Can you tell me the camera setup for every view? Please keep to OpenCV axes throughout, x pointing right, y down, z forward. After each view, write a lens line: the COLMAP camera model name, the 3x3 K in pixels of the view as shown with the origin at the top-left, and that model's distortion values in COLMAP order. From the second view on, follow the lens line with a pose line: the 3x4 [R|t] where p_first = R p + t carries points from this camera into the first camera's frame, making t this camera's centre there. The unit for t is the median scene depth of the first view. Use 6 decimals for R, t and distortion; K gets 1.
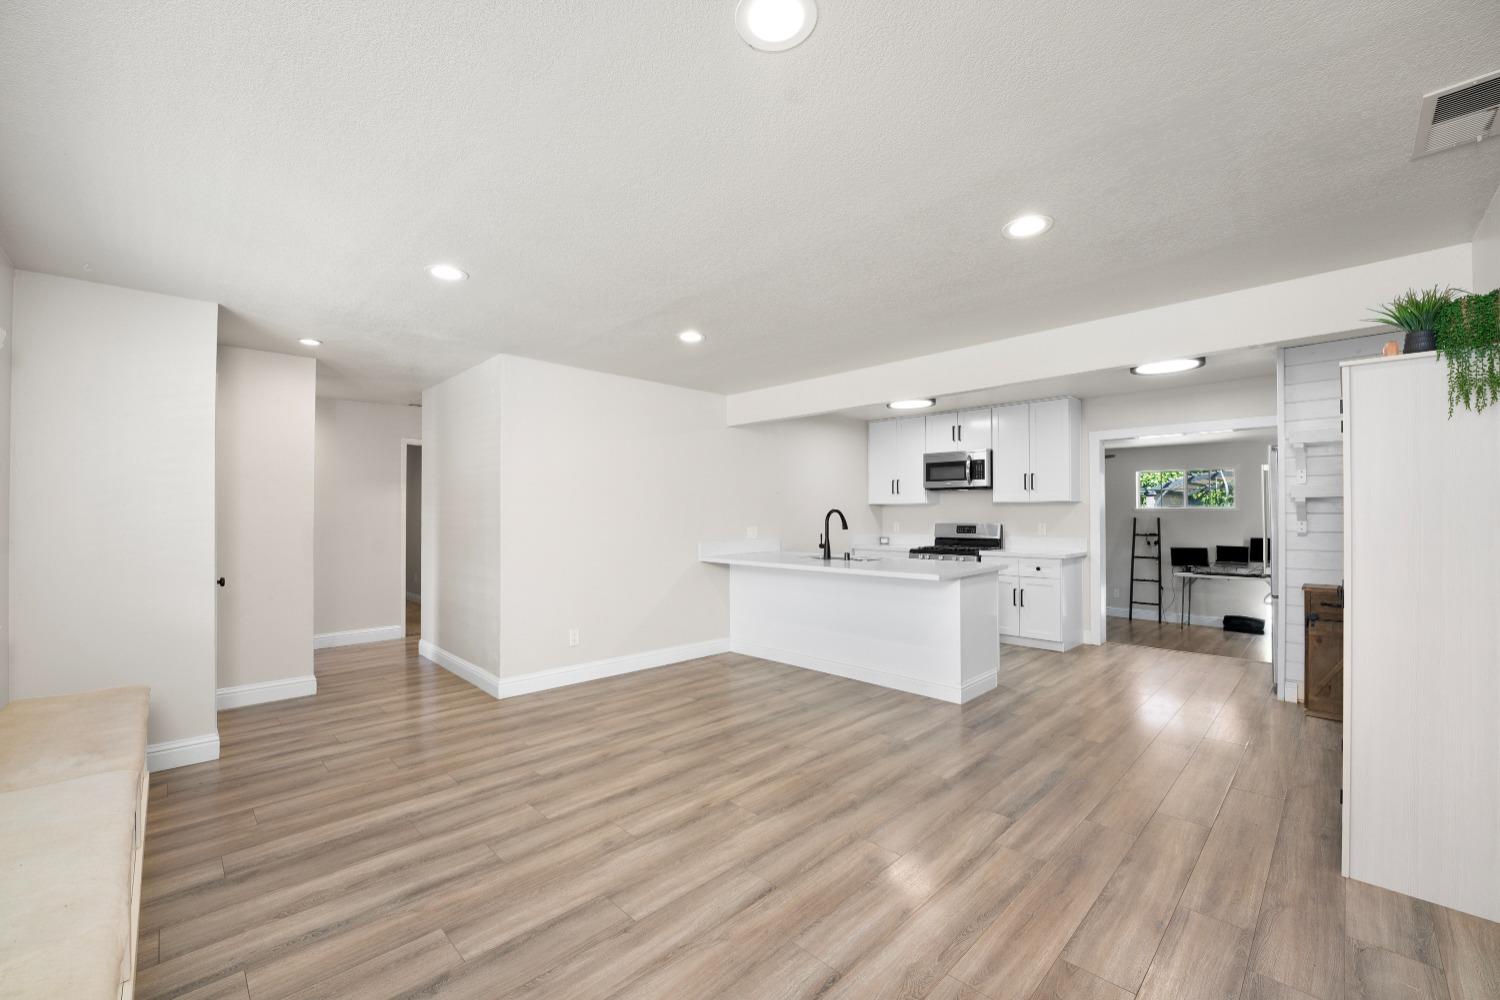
lens RADIAL K [[603.9, 0, 746.7], [0, 603.9, 507.1], [0, 0, 1]] dist [-0.030093, 0.004298]
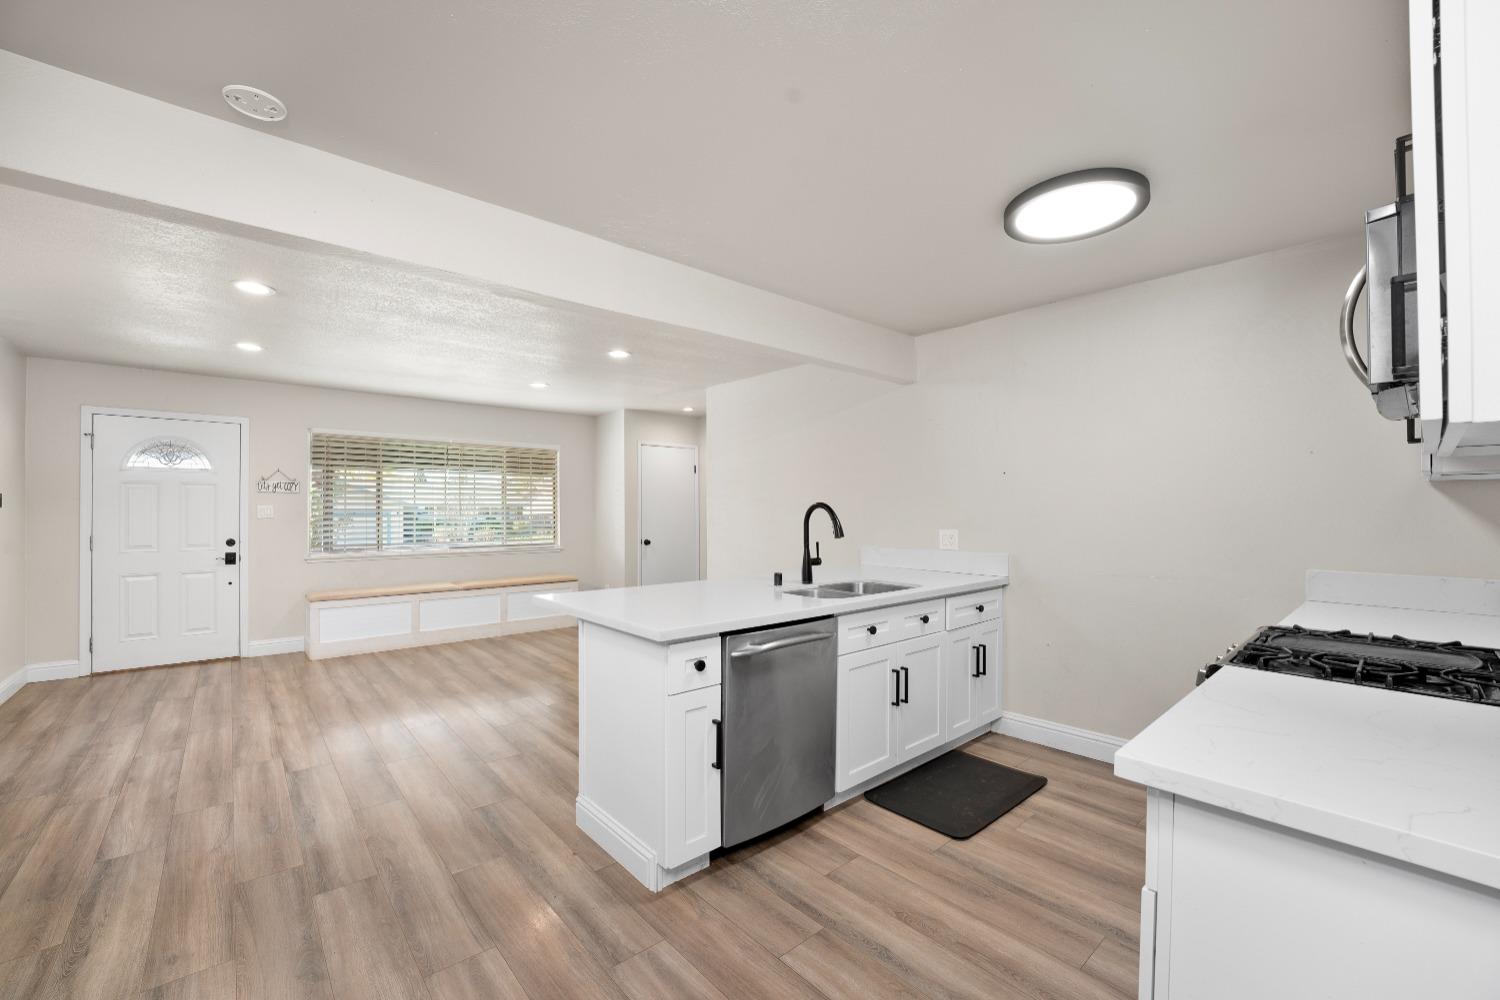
lens RADIAL K [[603.9, 0, 746.7], [0, 603.9, 507.1], [0, 0, 1]] dist [-0.030093, 0.004298]
pose [[-0.060146, -0.001182, -0.998189, 1.194729], [0.009970, 0.999949, -0.001784, 0.012609], [0.998140, -0.010060, -0.060131, 1.519485]]
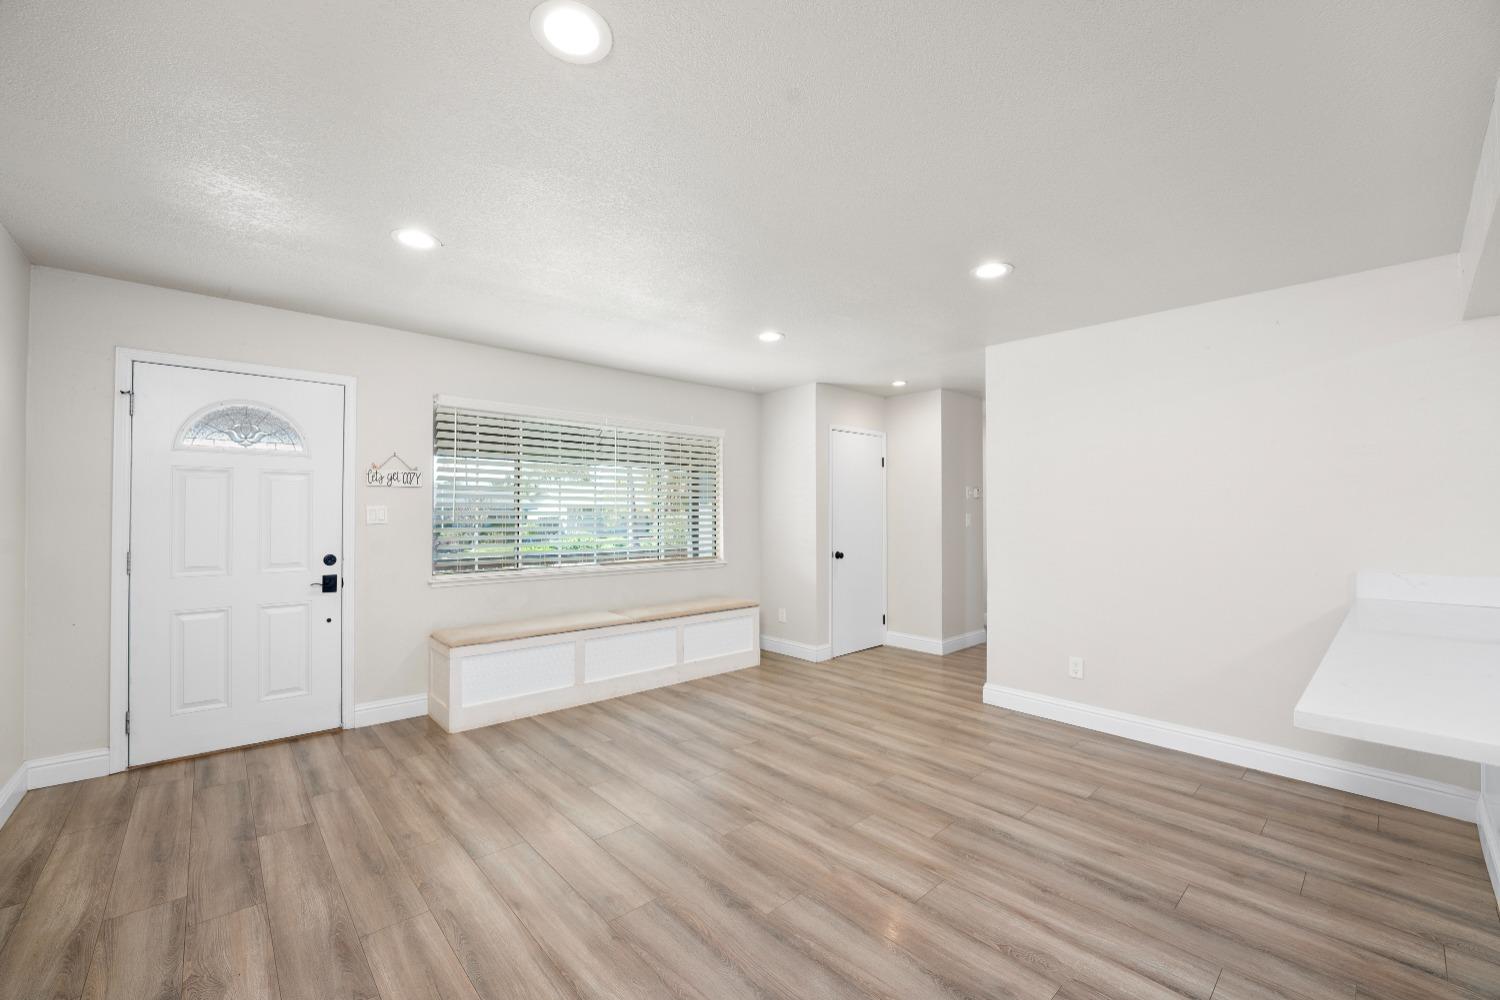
lens RADIAL K [[603.9, 0, 746.7], [0, 603.9, 507.1], [0, 0, 1]] dist [-0.030093, 0.004298]
pose [[-0.042062, -0.006767, -0.999092, 0.747400], [0.007279, 0.999948, -0.007079, 0.008288], [0.999088, -0.007571, -0.042010, 0.849815]]
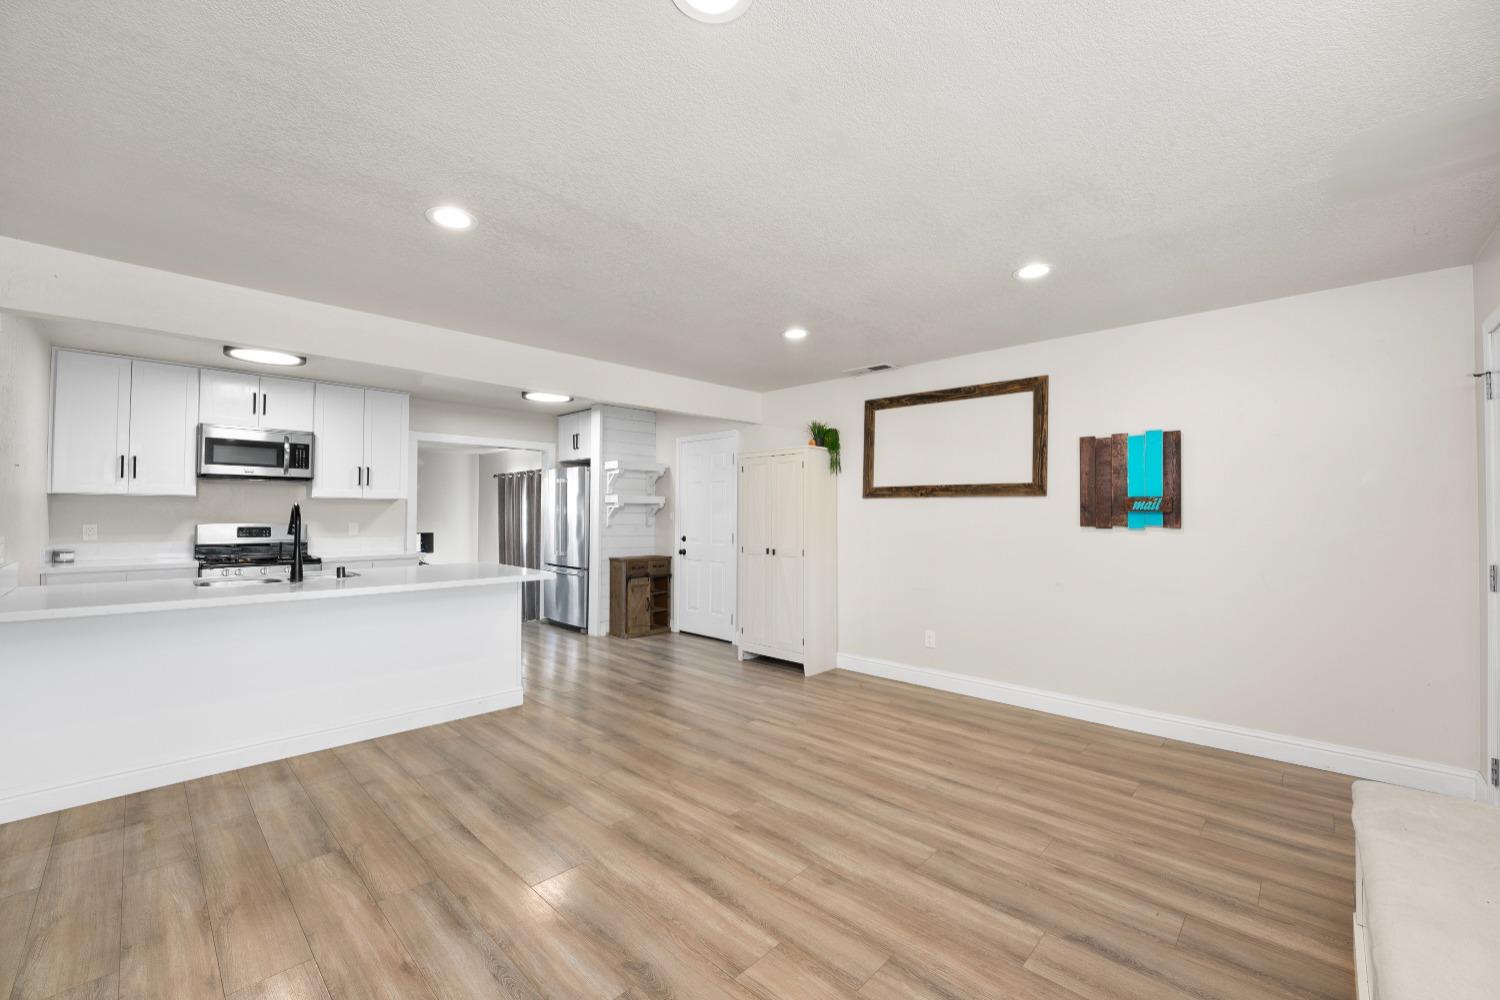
lens RADIAL K [[603.9, 0, 746.7], [0, 603.9, 507.1], [0, 0, 1]] dist [-0.030093, 0.004298]
pose [[-0.024452, 0.013269, 0.999613, -0.810274], [-0.014736, 0.999798, -0.013632, 0.013931], [-0.999592, -0.015063, -0.024251, 0.829098]]
